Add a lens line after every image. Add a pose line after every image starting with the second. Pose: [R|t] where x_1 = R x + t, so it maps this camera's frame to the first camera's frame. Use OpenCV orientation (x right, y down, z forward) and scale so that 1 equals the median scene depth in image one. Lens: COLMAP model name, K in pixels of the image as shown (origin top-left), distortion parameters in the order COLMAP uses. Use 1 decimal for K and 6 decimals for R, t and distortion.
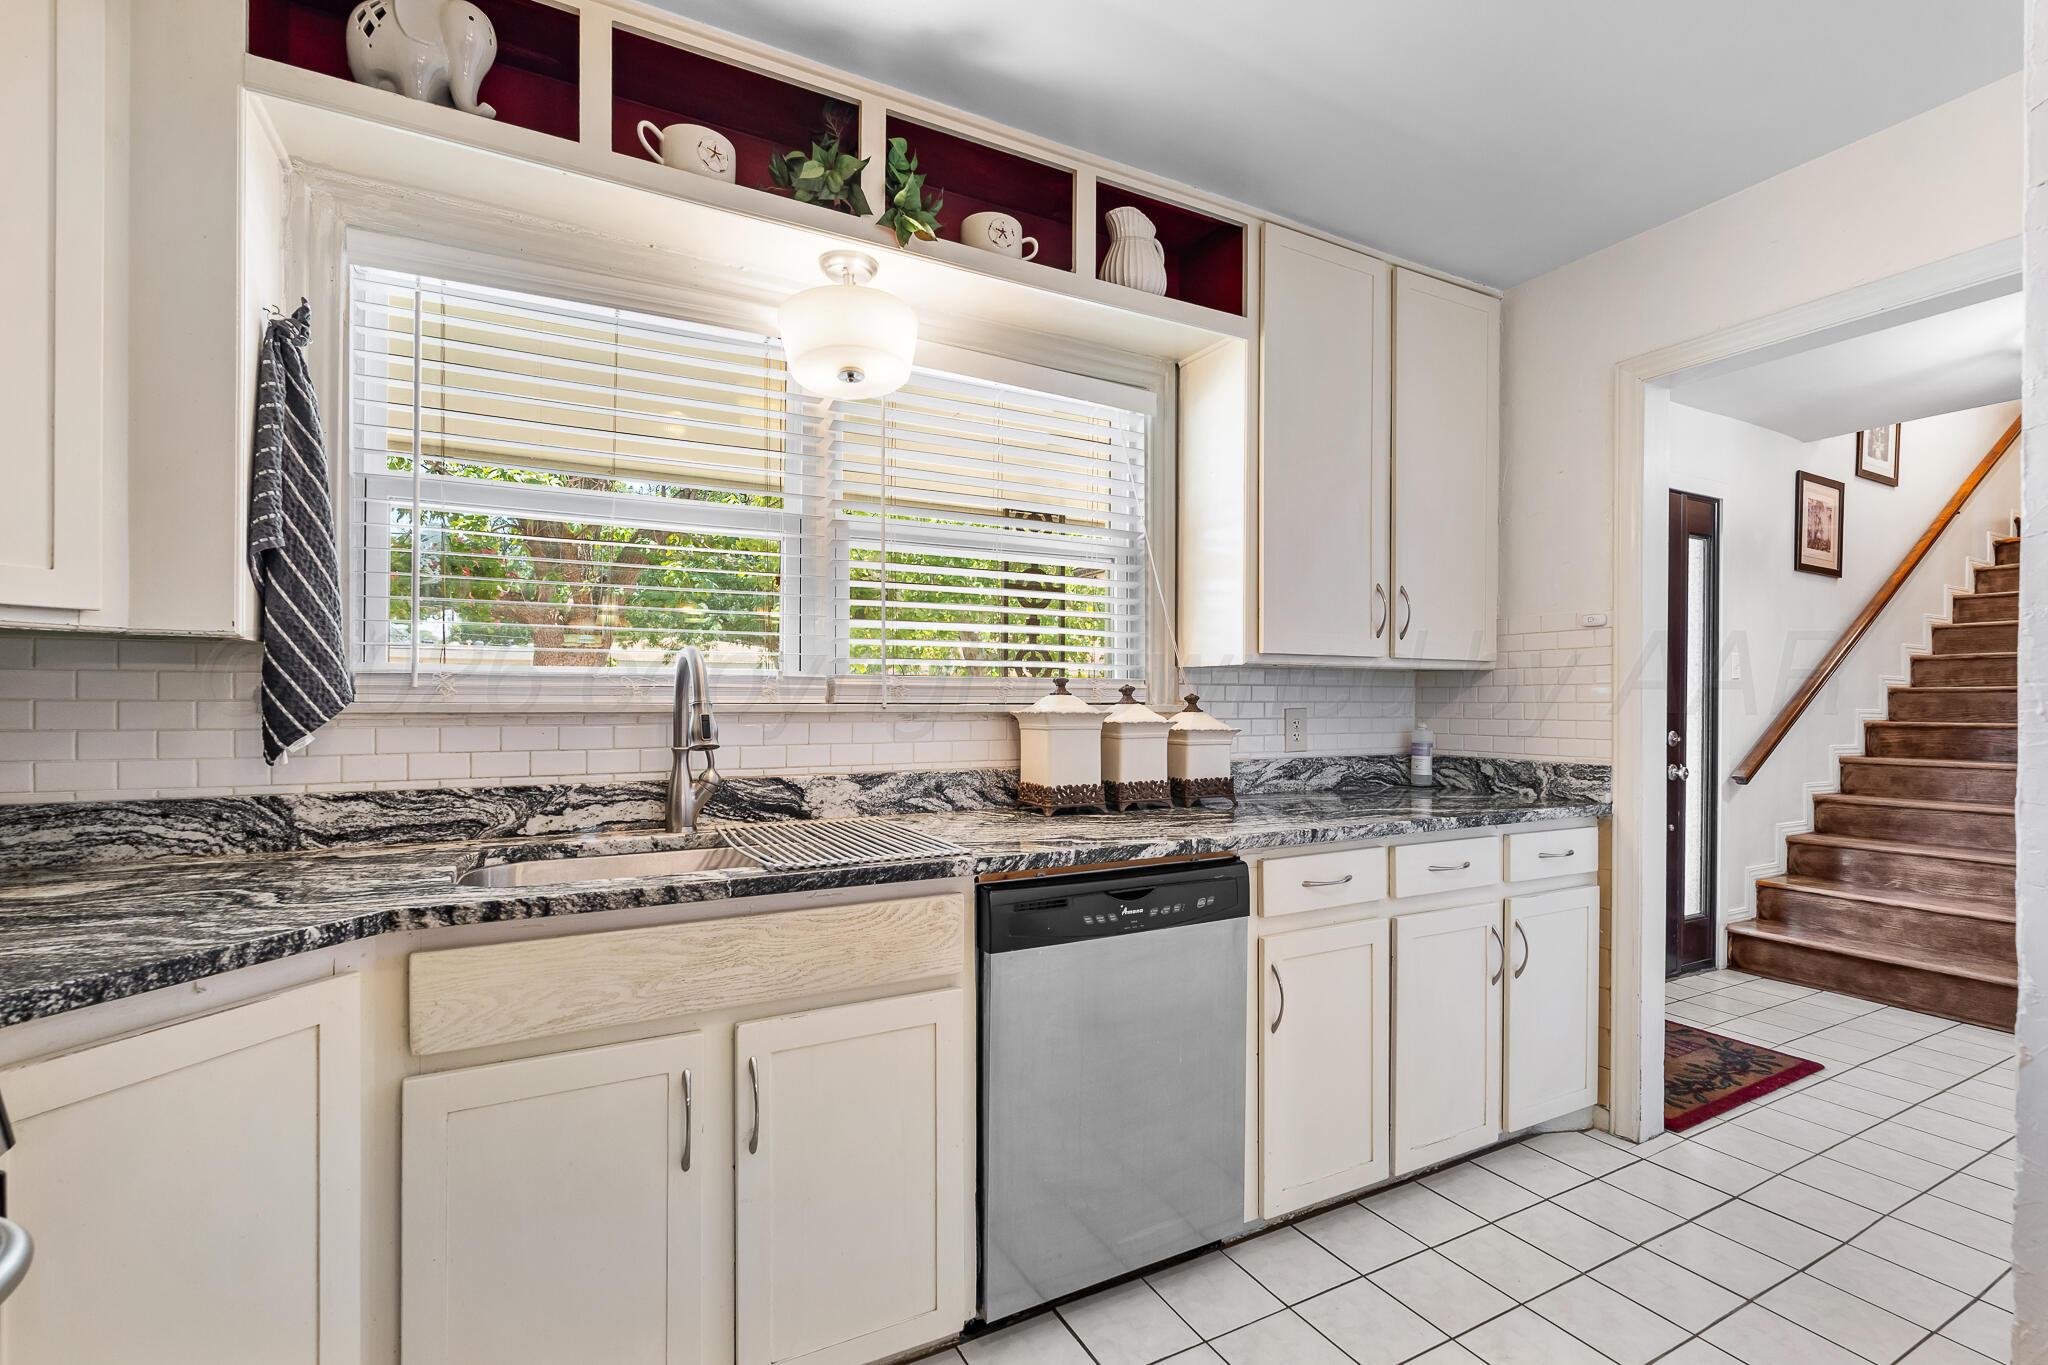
lens RADIAL K [[909.4, 0, 1023.6], [0, 909.4, 693.6], [0, 0, 1]] dist [-0.002650, 0.000025]
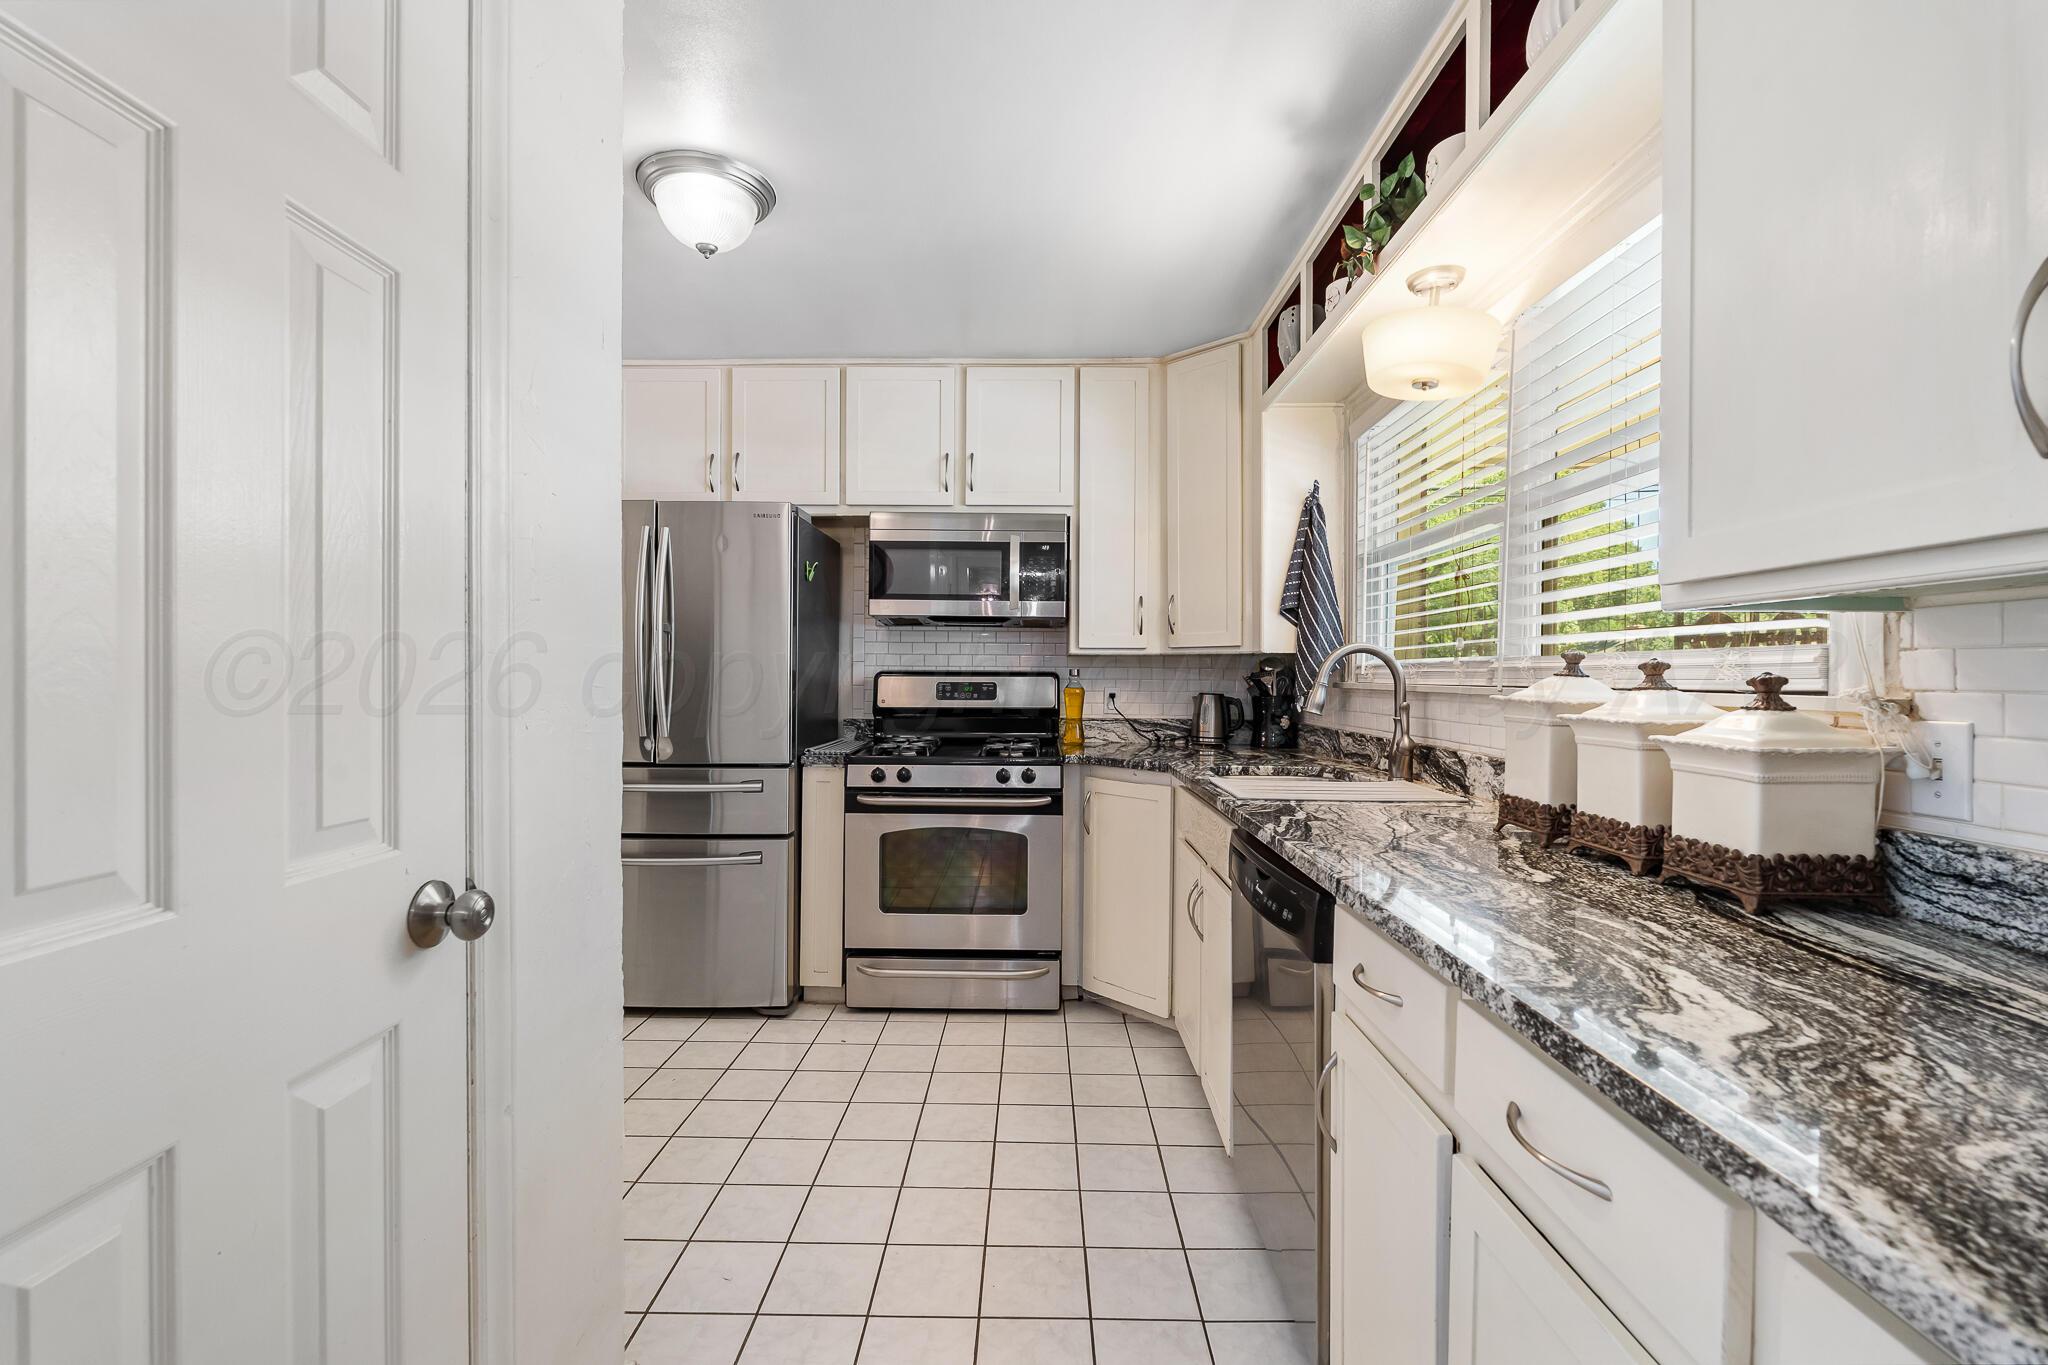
lens RADIAL K [[909.4, 0, 1023.9], [0, 909.4, 681.4], [0, 0, 1]] dist [-0.002650, 0.000025]
pose [[-0.490282, -0.002859, -0.871559, 0.857434], [-0.007625, 0.999970, 0.001009, 0.007817], [0.871530, 0.007140, -0.490290, 0.959446]]
